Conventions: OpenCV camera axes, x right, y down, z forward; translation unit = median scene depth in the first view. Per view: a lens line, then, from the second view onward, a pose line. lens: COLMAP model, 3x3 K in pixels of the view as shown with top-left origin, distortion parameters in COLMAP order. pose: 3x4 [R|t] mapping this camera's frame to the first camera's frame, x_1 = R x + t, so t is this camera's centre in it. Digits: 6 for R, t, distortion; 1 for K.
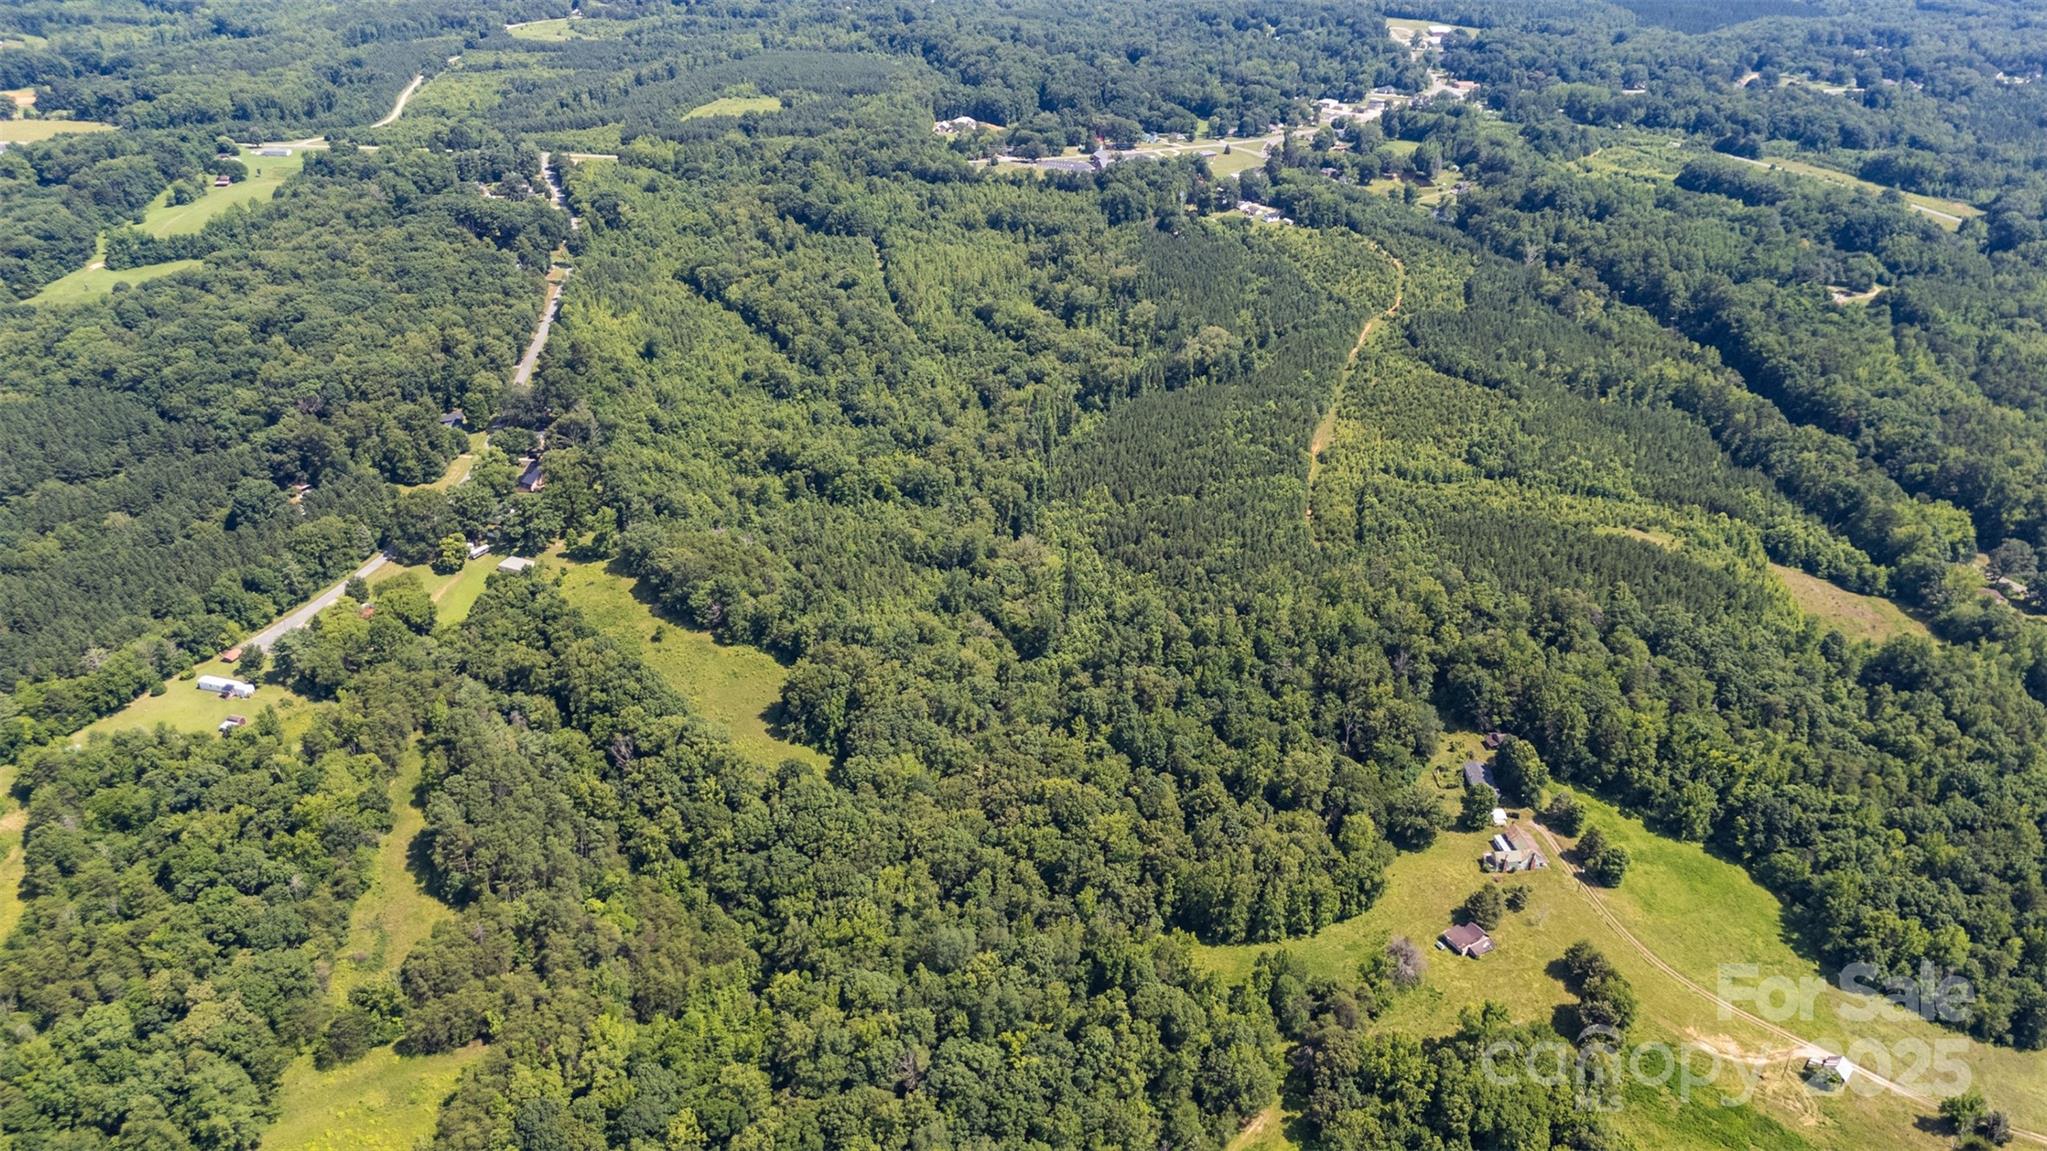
lens RADIAL K [[1503.5, 0, 1023.5], [0, 1503.5, 575.5], [0, 0, 1]] dist [0.060128, -0.043299]
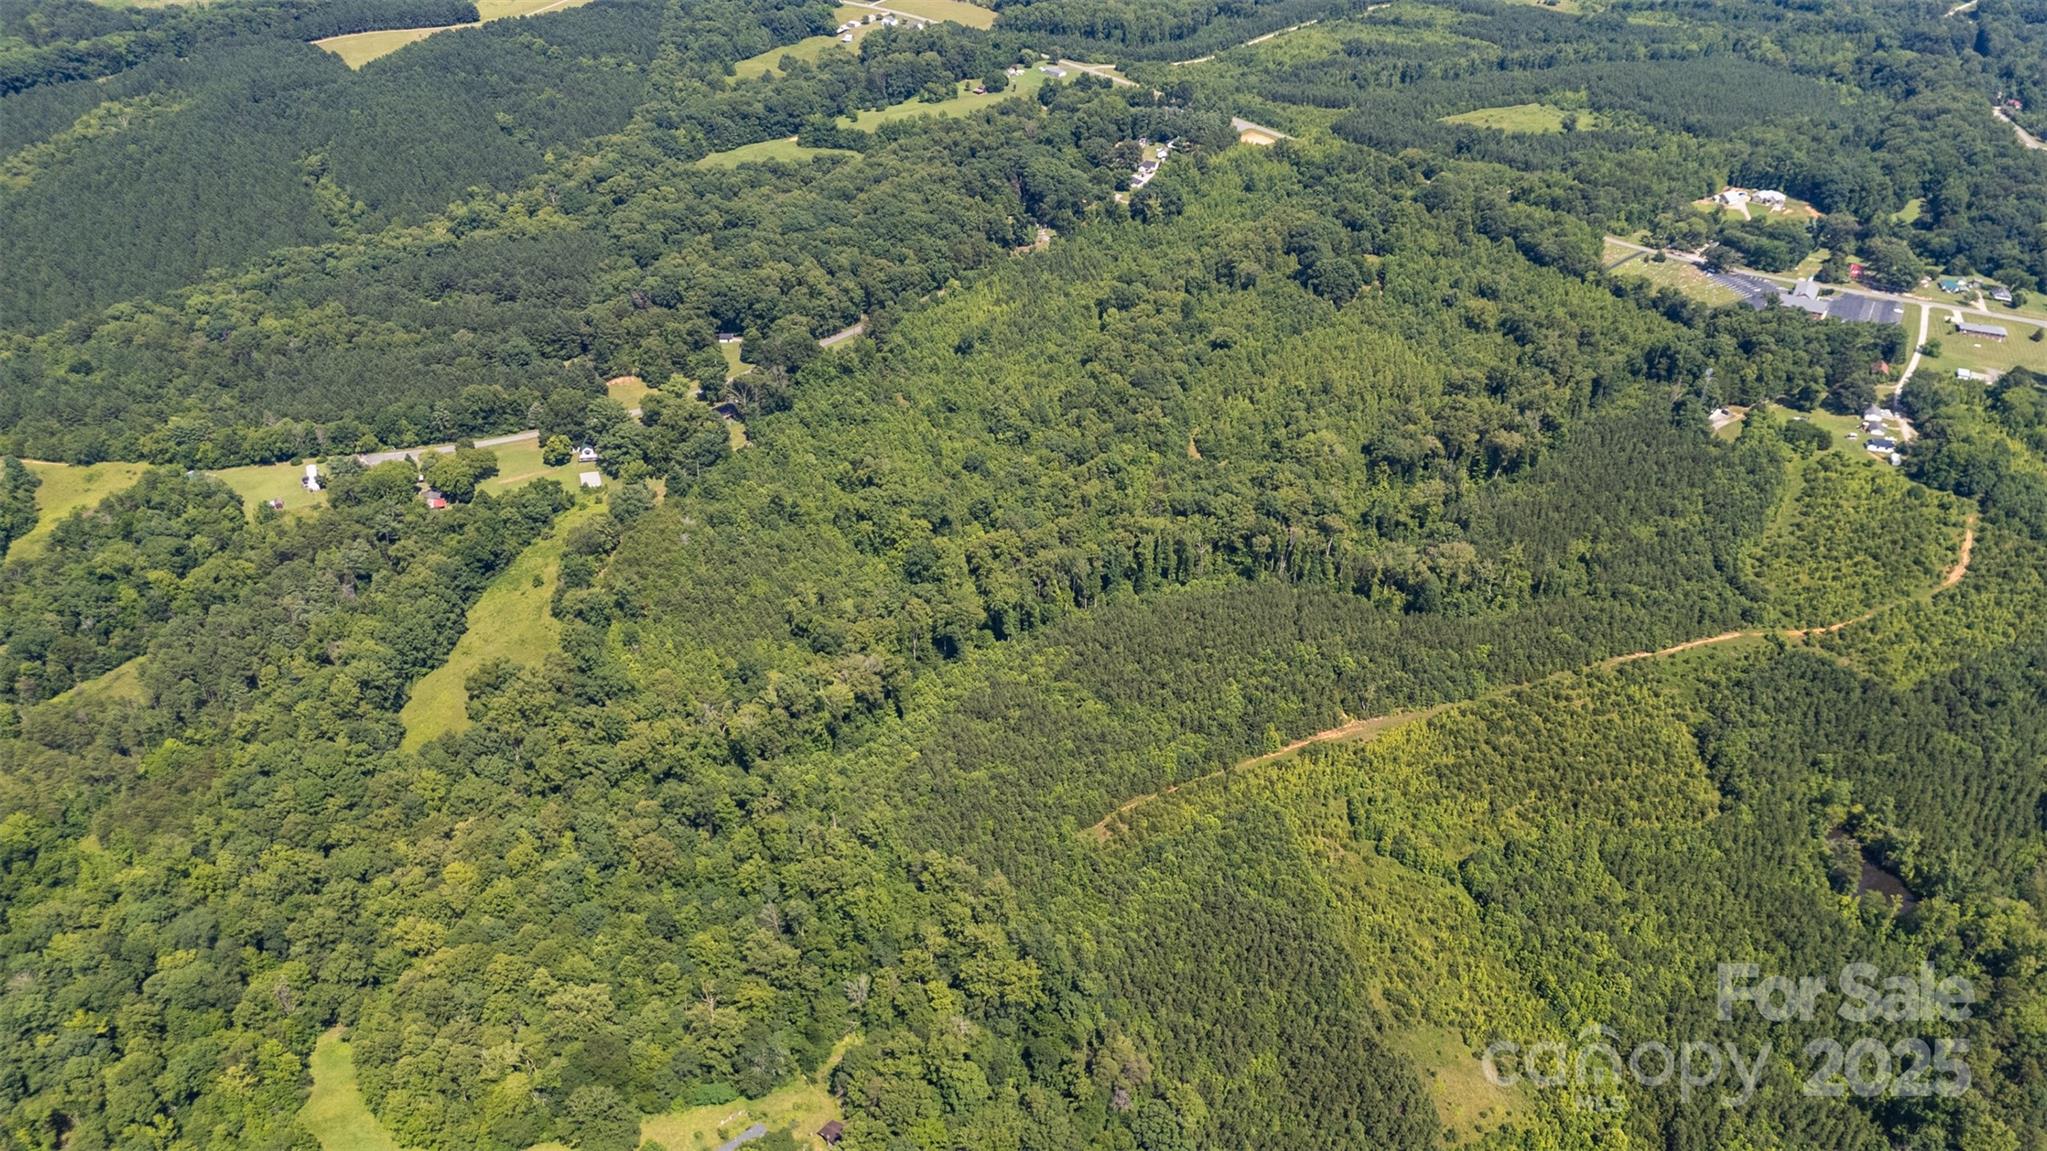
lens RADIAL K [[1503.5, 0, 1023.5], [0, 1503.5, 575.5], [0, 0, 1]] dist [0.060128, -0.043299]
pose [[0.647066, 0.416837, -0.638398, 0.568333], [-0.374880, 0.903052, 0.209671, -0.269653], [0.663905, 0.103652, 0.740599, 0.325880]]
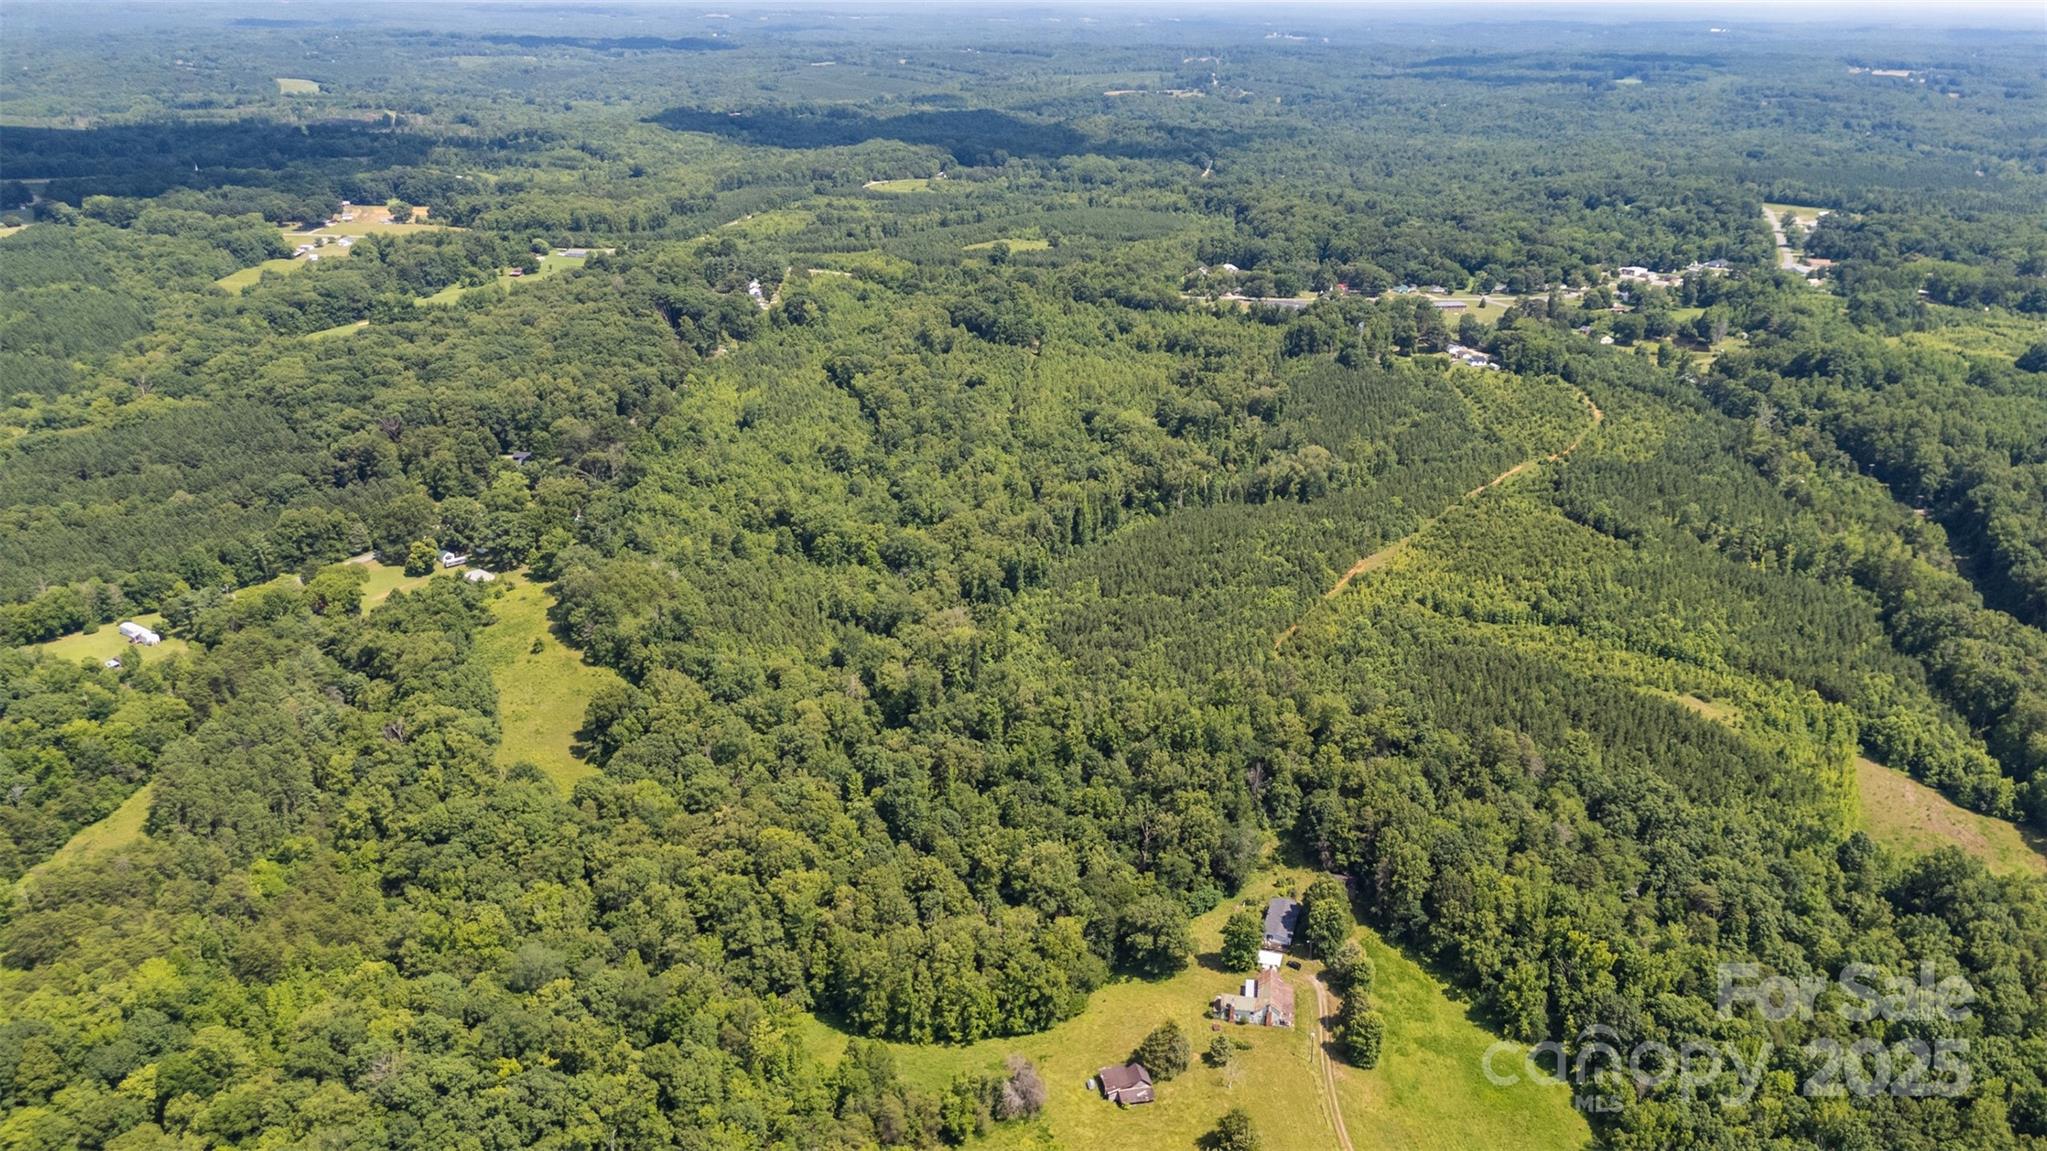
lens RADIAL K [[1503.5, 0, 1023.5], [0, 1503.5, 575.5], [0, 0, 1]] dist [0.060128, -0.043299]
pose [[0.949370, 0.108804, -0.294716, 0.277595], [-0.146710, 0.983082, -0.109660, 0.044186], [0.277799, 0.147346, 0.949272, 0.114363]]
